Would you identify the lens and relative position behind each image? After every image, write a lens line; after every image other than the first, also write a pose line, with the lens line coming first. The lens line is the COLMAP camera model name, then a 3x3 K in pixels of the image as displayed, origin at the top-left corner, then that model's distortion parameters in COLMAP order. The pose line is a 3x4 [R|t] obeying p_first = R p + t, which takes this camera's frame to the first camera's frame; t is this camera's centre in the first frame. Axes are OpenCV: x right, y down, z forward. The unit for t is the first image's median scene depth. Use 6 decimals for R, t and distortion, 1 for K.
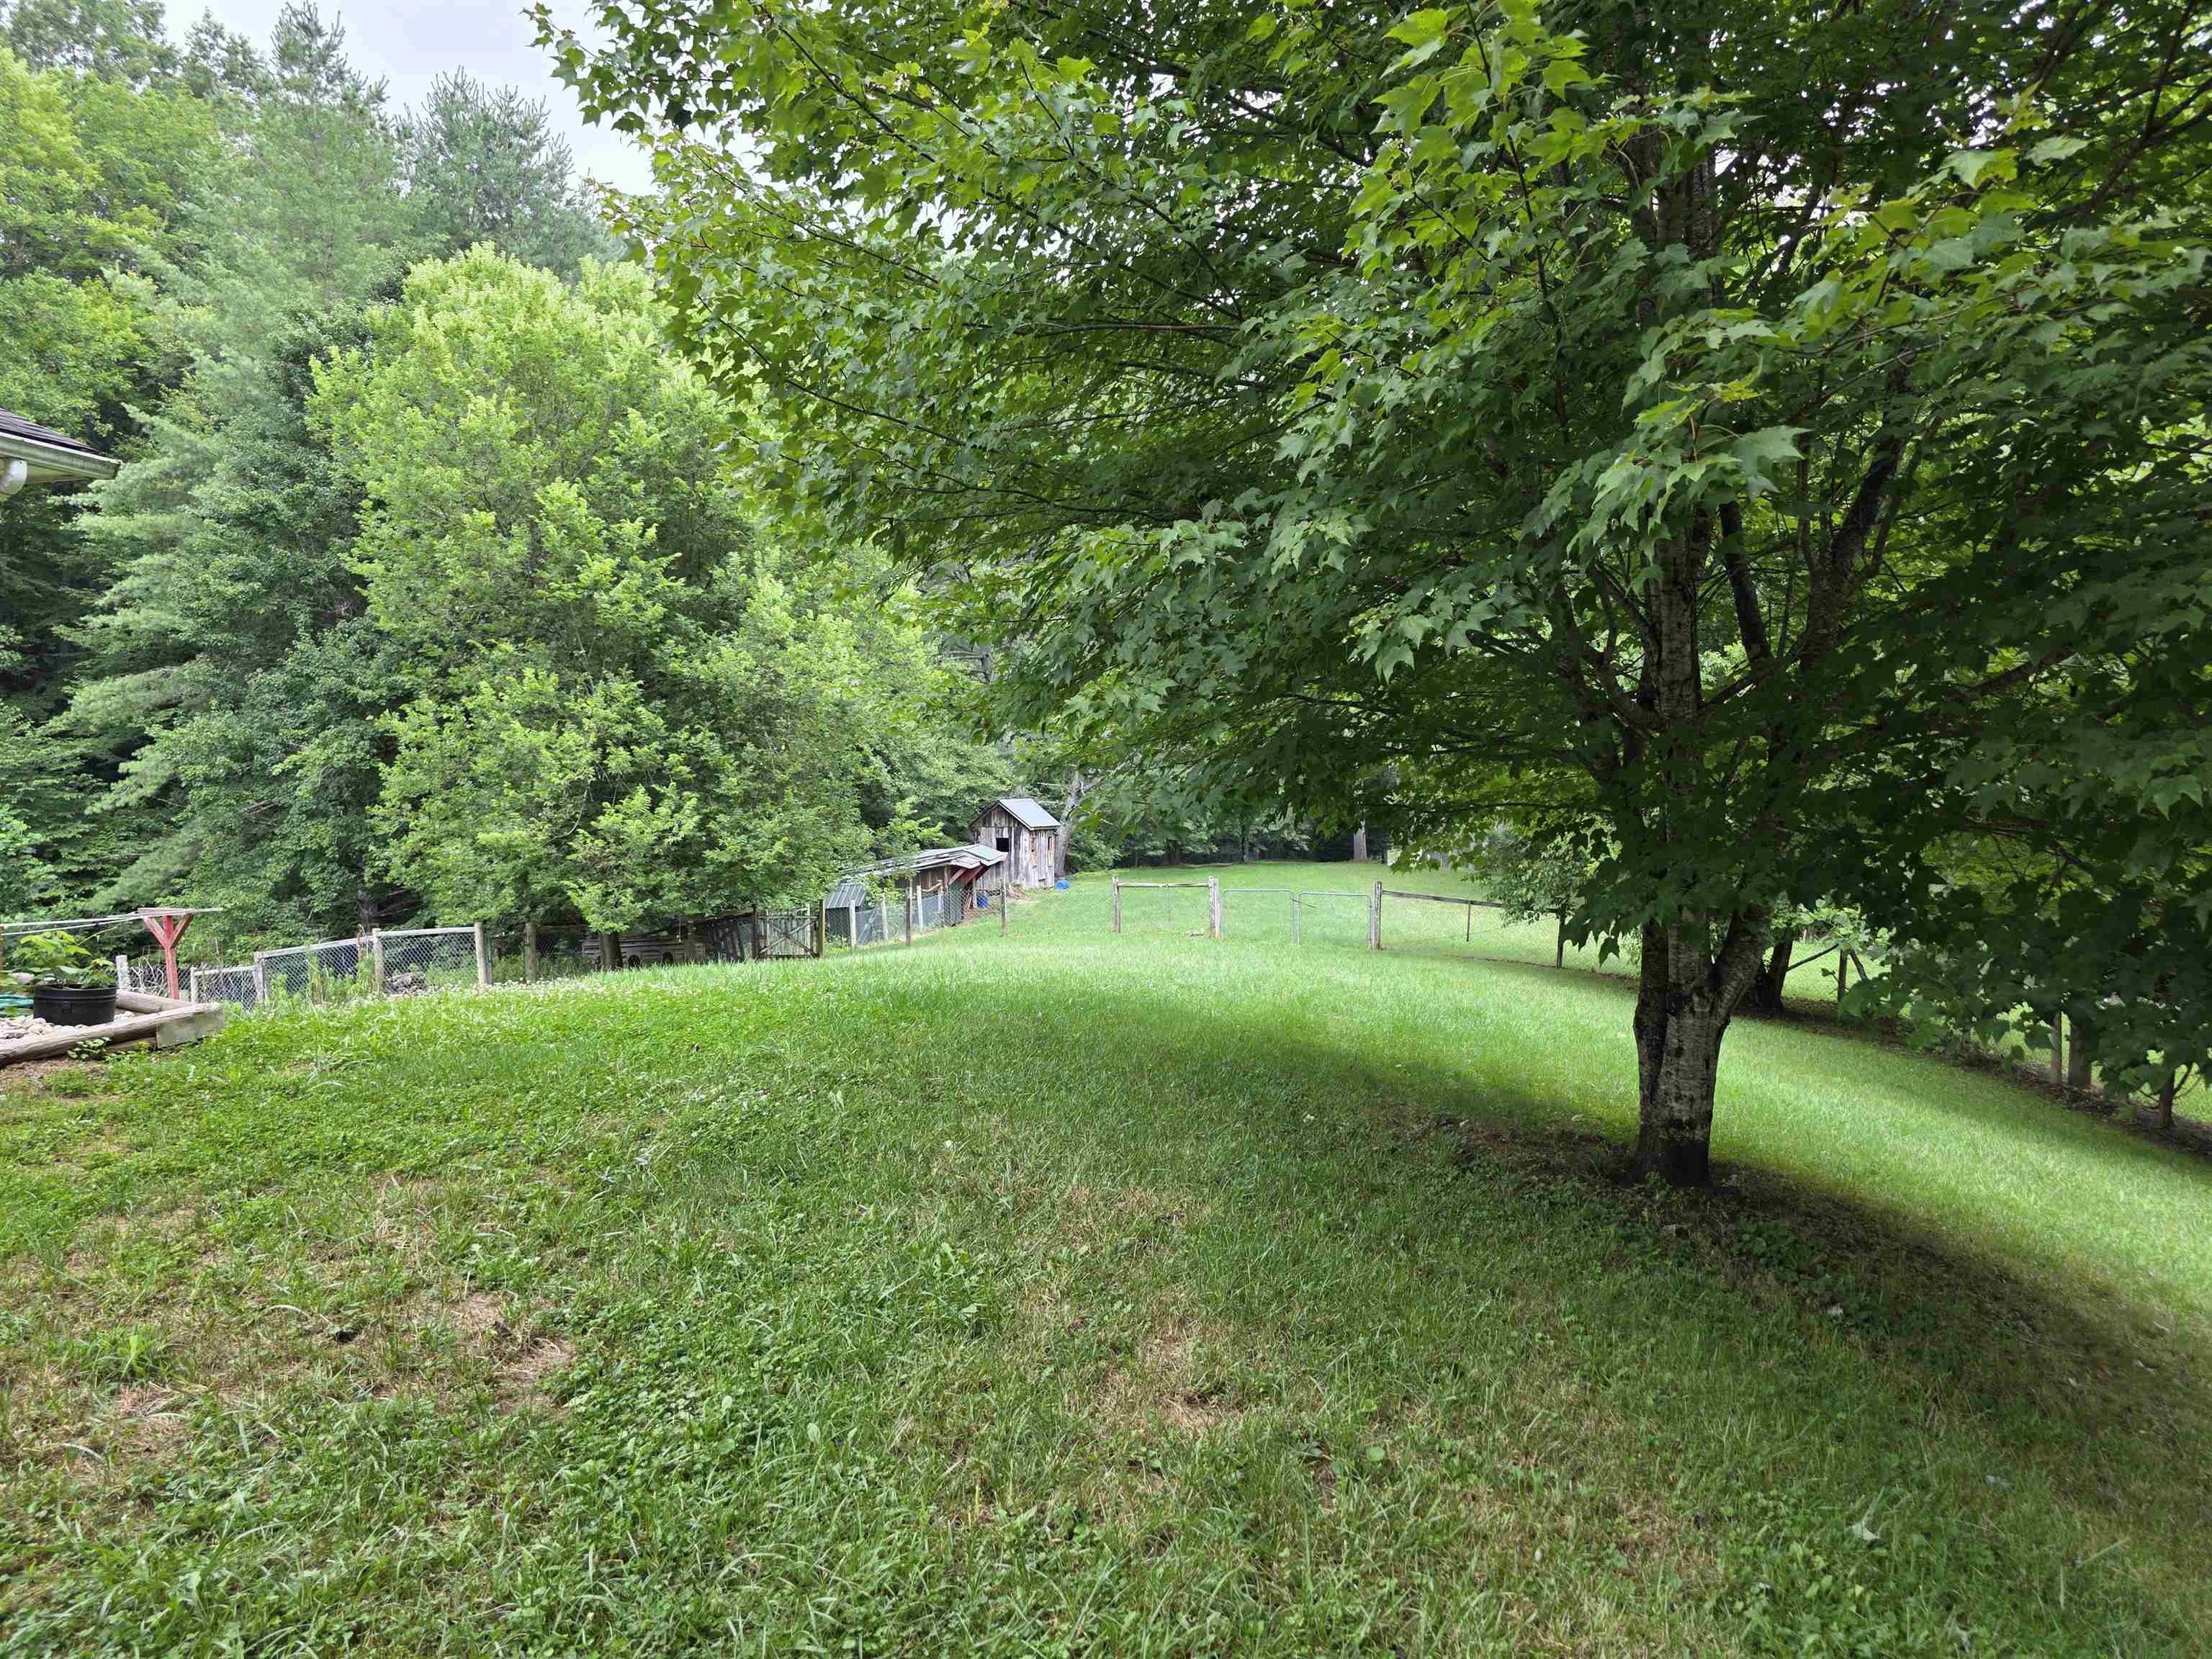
lens RADIAL K [[1499.3, 0, 1106.0], [0, 1499.3, 829.5], [0, 0, 1]] dist [0.042295, -0.035422]
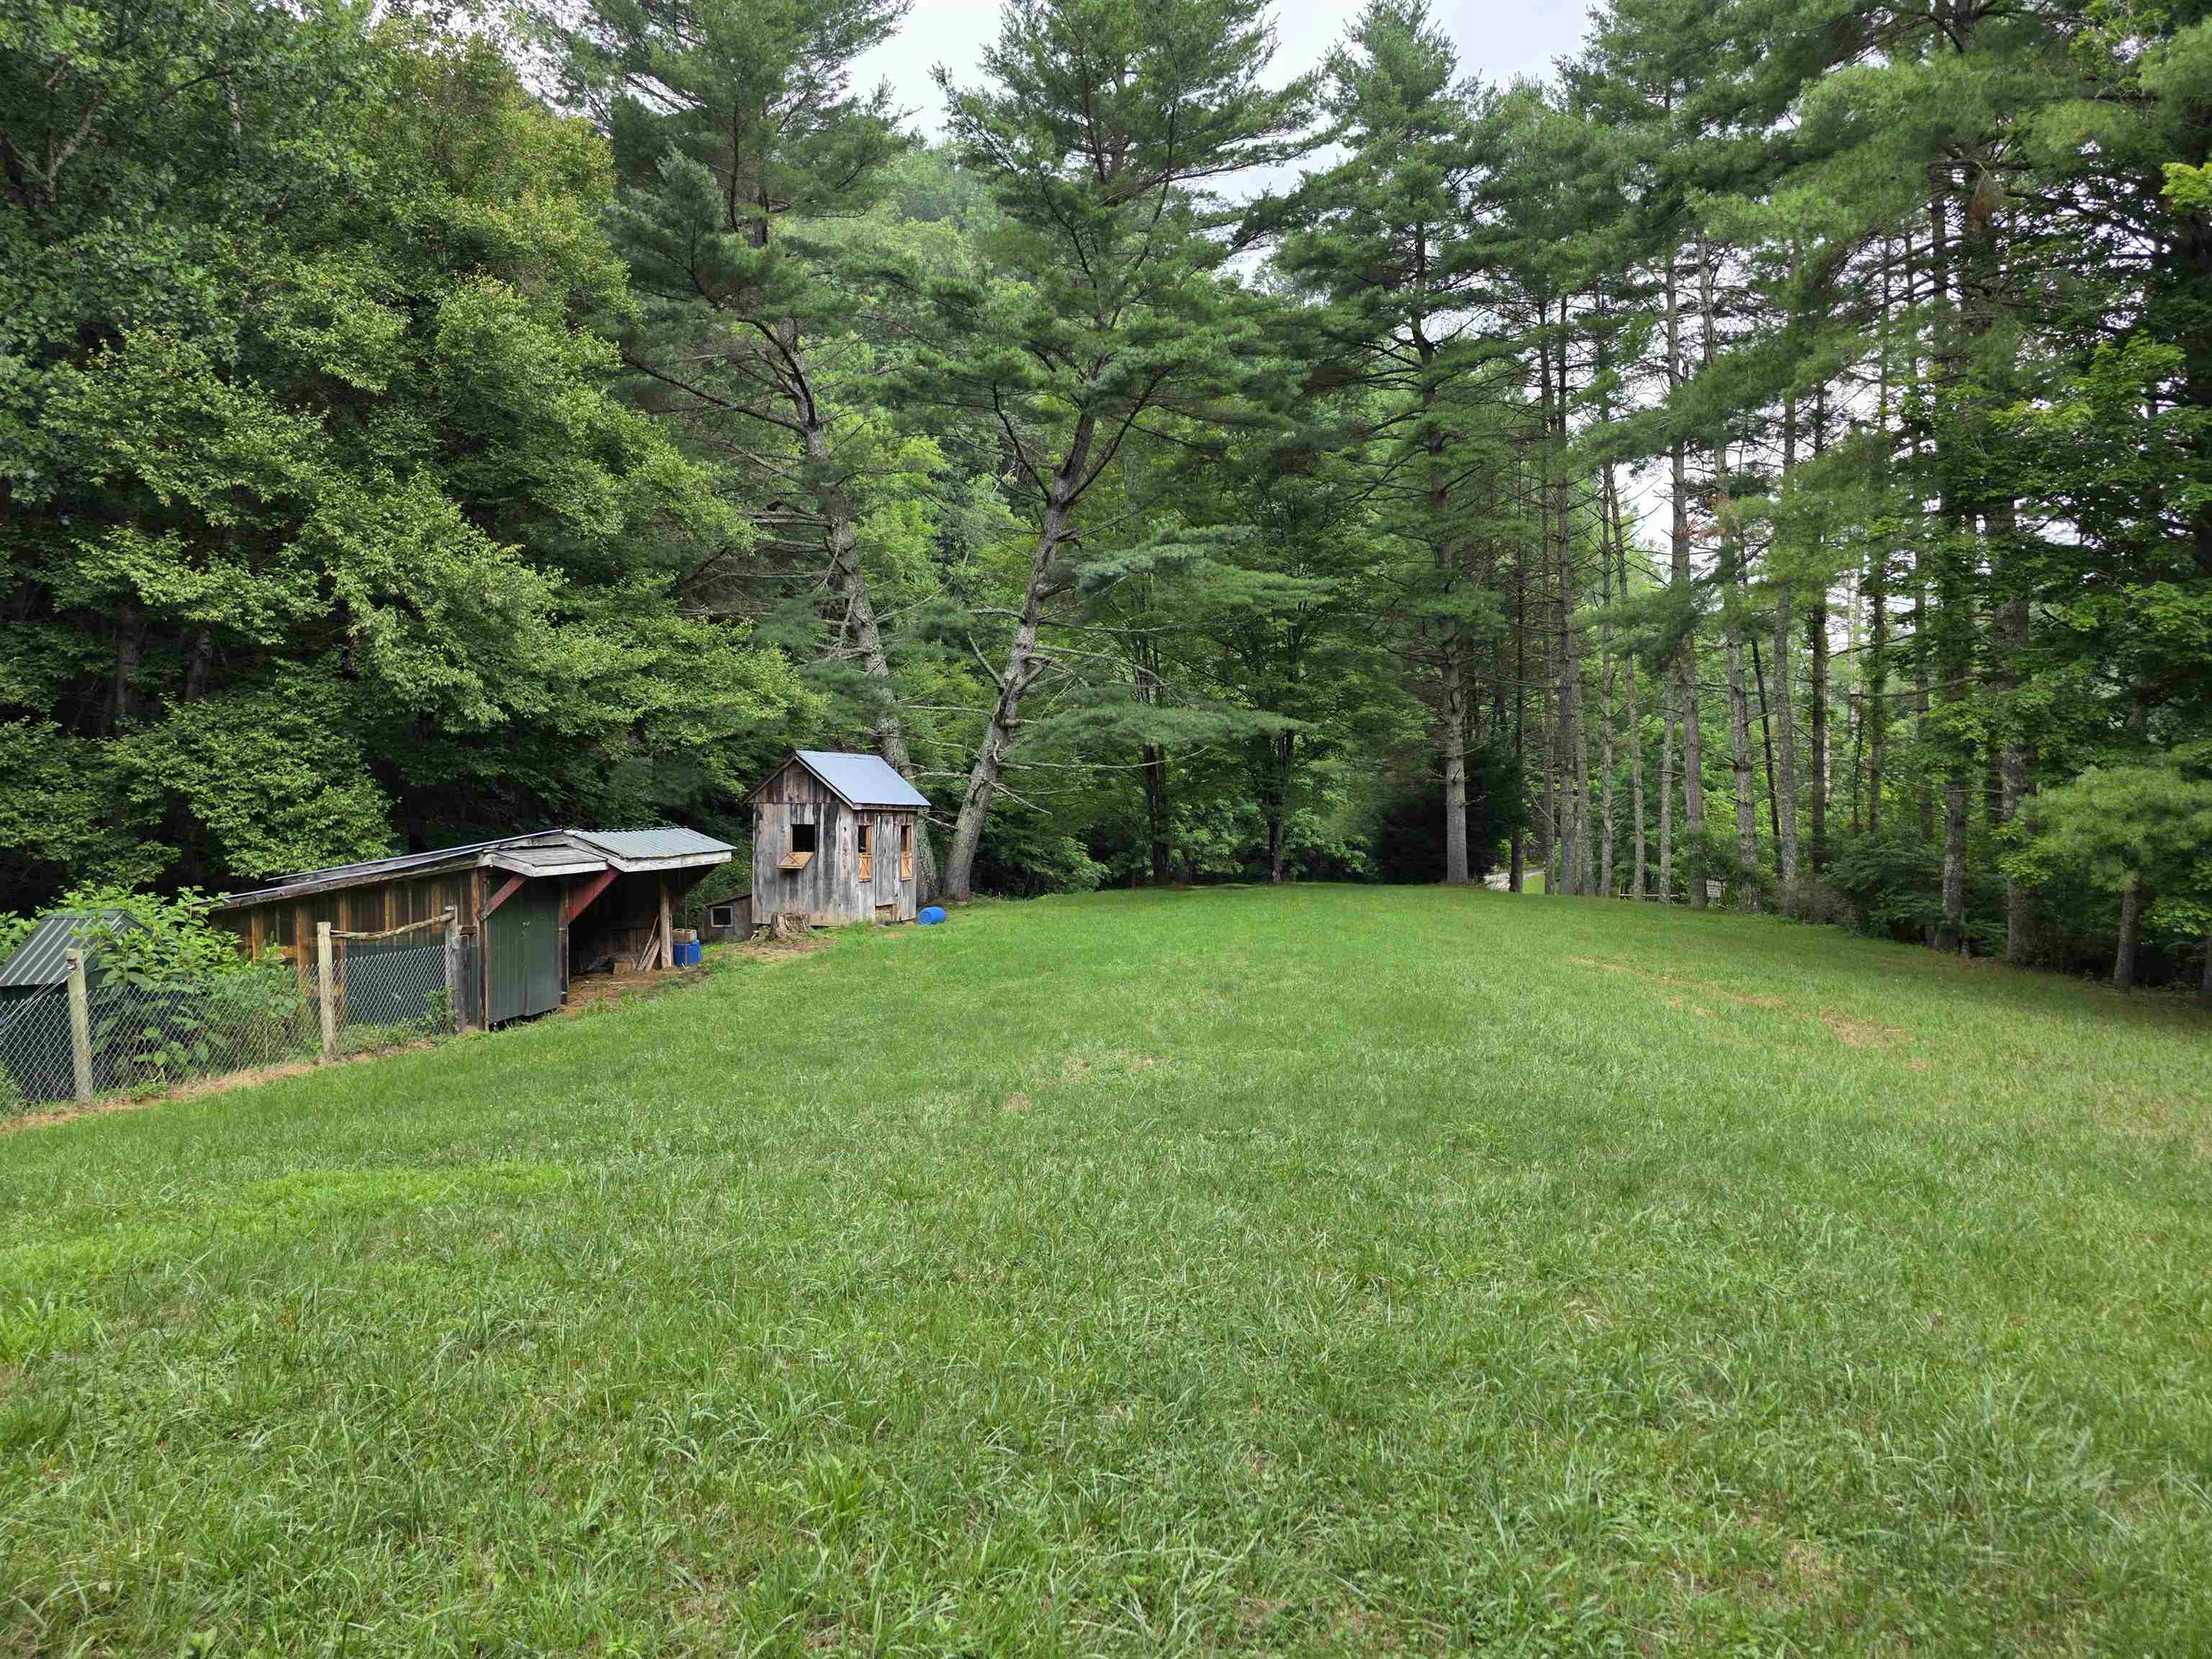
lens RADIAL K [[1489.2, 0, 1110.2], [0, 1489.2, 834.7], [0, 0, 1]] dist [0.065436, -0.068445]
pose [[0.999609, 0.011086, -0.025665, 0.054048], [-0.011444, 0.999839, -0.013843, 0.016087], [0.025507, 0.014131, 0.999575, 0.521705]]
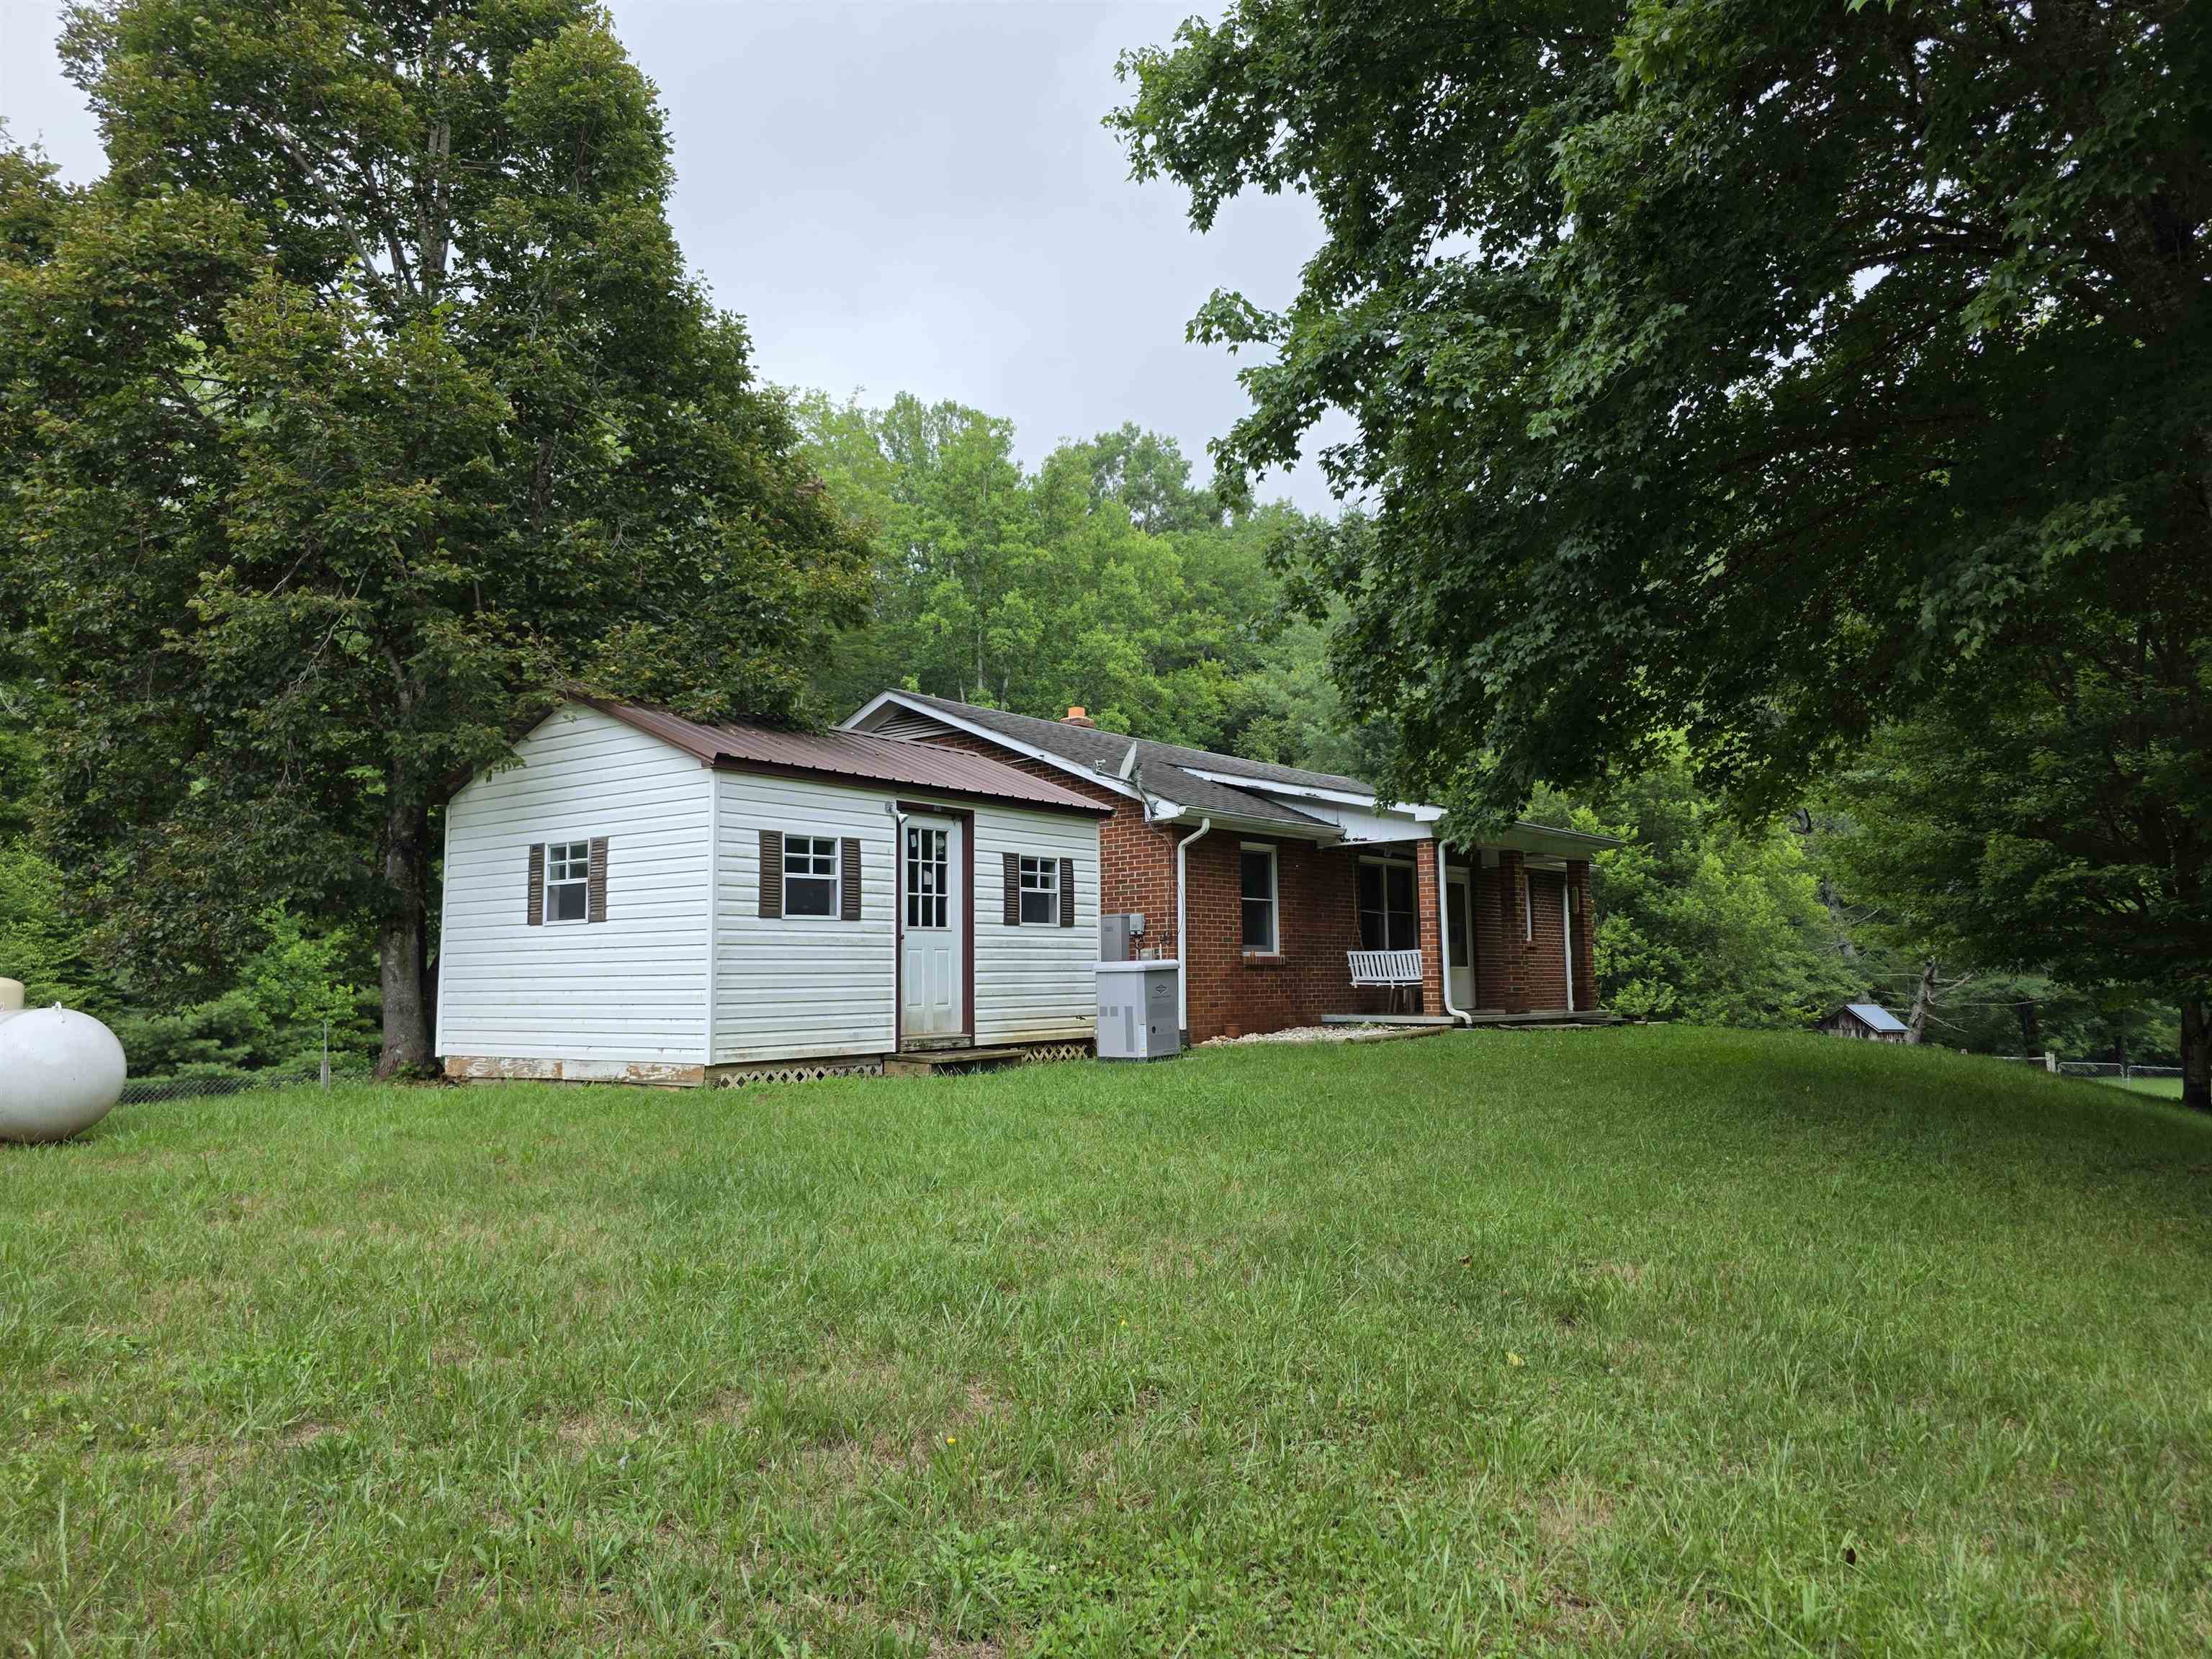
lens RADIAL K [[1486.1, 0, 1115.4], [0, 1486.1, 836.8], [0, 0, 1]] dist [0.061752, -0.050358]
pose [[0.874693, -0.052631, -0.481812, 0.000918], [-0.015950, 0.990423, -0.137144, 0.020347], [0.484415, 0.127644, 0.865476, -0.294474]]
